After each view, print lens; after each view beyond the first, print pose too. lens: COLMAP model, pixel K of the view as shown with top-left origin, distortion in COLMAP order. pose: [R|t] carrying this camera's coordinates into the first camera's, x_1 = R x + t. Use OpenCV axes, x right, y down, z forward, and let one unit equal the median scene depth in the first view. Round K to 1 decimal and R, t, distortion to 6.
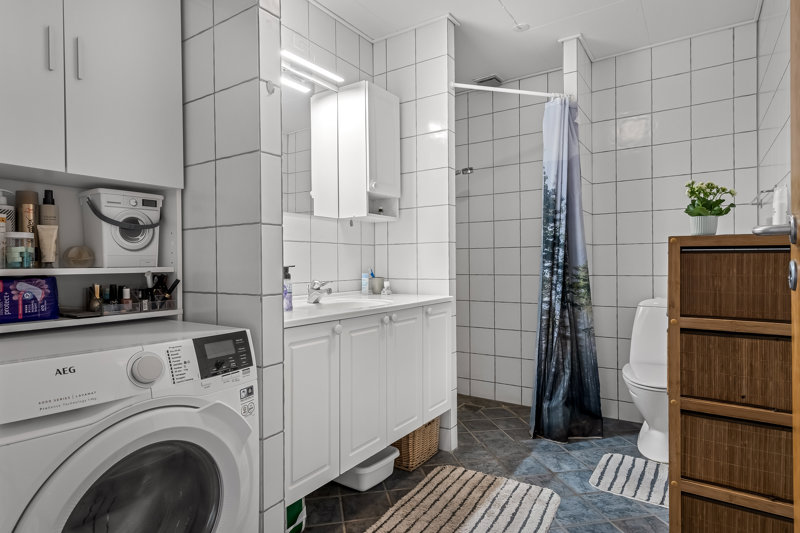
lens RADIAL K [[443.2, 0, 401.4], [0, 443.2, 265.1], [0, 0, 1]] dist [0.007993, -0.001065]
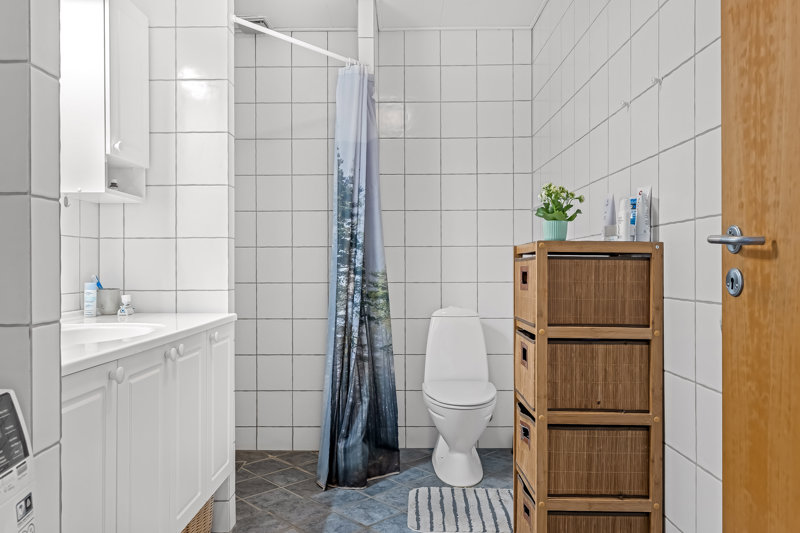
lens RADIAL K [[573.0, 0, 398.1], [0, 573.0, 268.1], [0, 0, 1]] dist [-0.002799, -0.000831]
pose [[0.841347, 0.004996, 0.540473, -0.160322], [-0.003660, 0.999987, -0.003546, -0.001029], [-0.540483, 0.001005, 0.841354, 0.079957]]
